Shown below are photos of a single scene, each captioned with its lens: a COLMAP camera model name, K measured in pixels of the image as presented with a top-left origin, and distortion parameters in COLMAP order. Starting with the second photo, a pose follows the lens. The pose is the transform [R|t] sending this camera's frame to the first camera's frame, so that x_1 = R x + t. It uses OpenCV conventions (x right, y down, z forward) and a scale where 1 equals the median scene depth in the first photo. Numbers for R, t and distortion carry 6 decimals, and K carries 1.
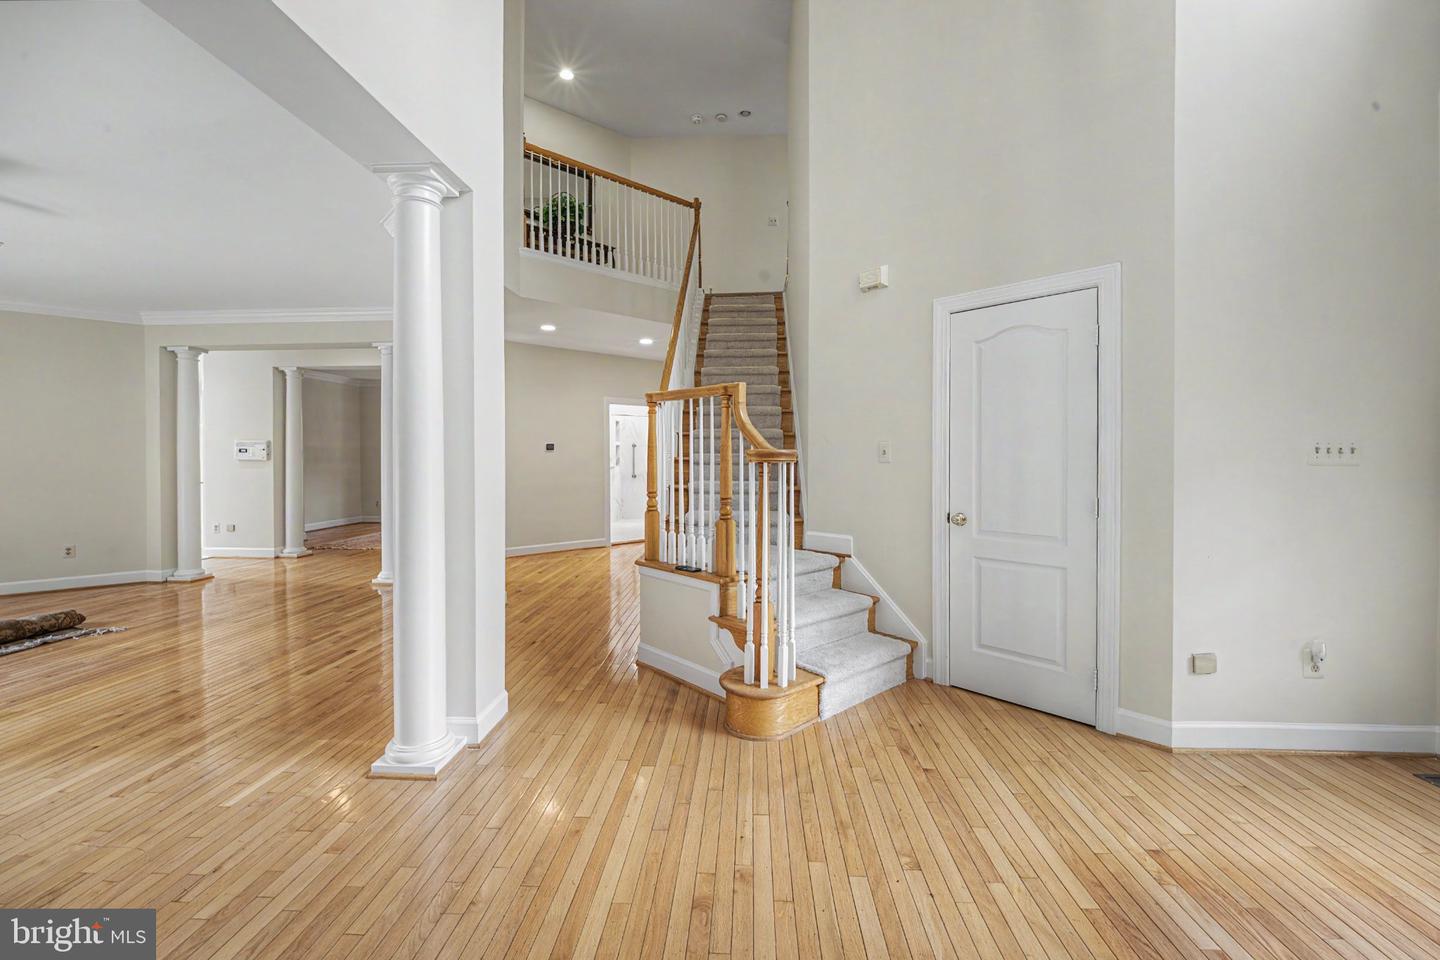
lens RADIAL K [[595.5, 0, 727.0], [0, 595.5, 474.2], [0, 0, 1]] dist [-0.001227, -0.003960]
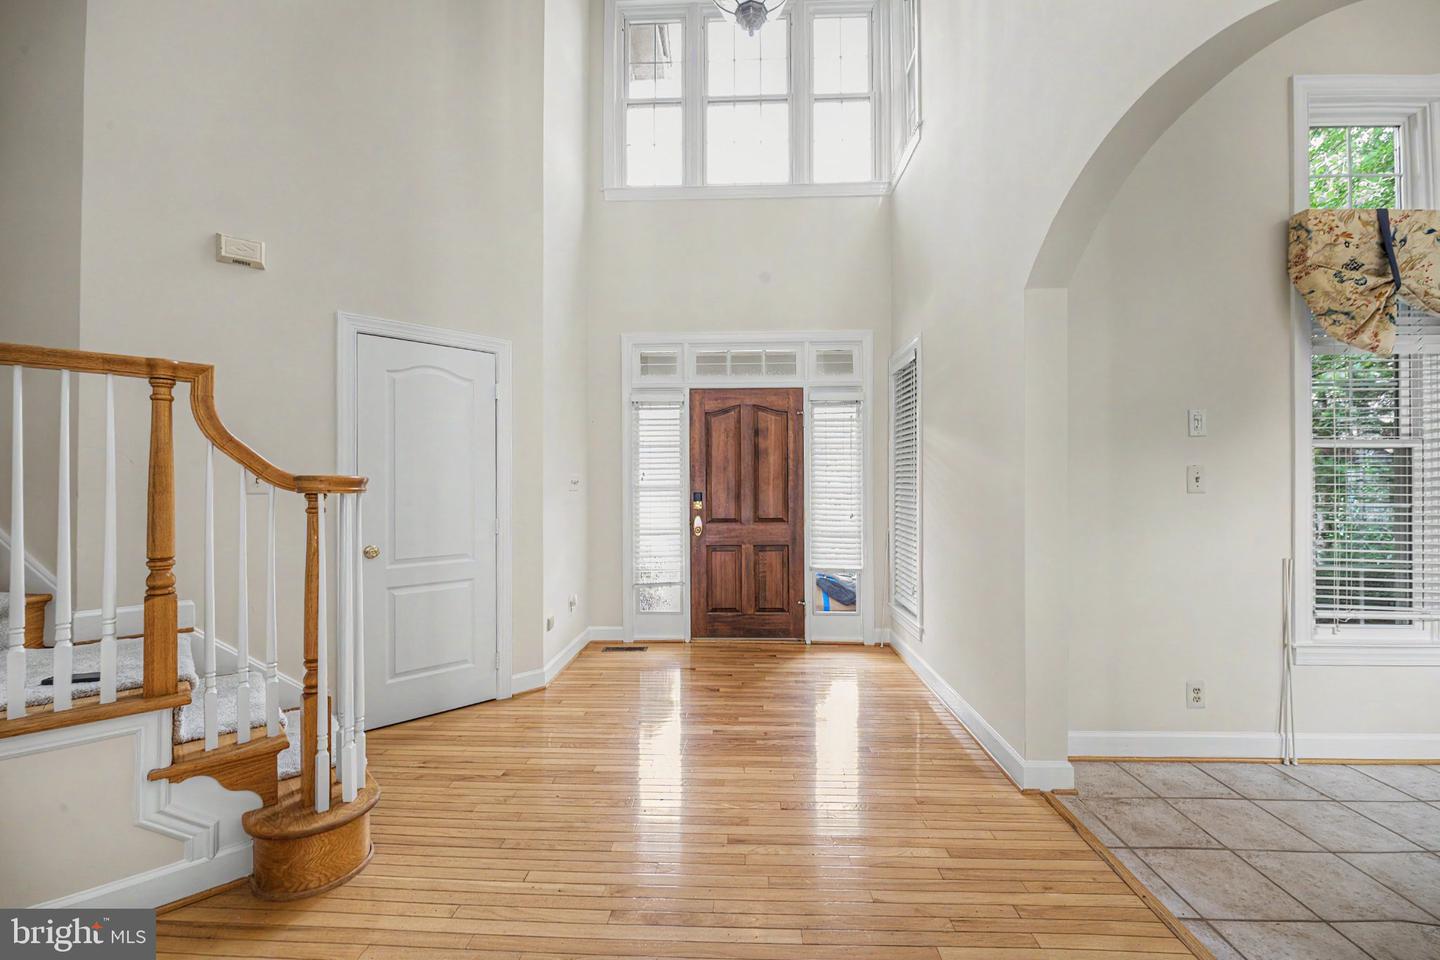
lens RADIAL K [[595.5, 0, 727.0], [0, 595.5, 474.2], [0, 0, 1]] dist [-0.001227, -0.003960]
pose [[-0.005497, 0.012427, 0.999908, -0.660160], [0.022626, 0.999668, -0.012300, -0.026260], [-0.999729, 0.022556, -0.005776, 0.507558]]
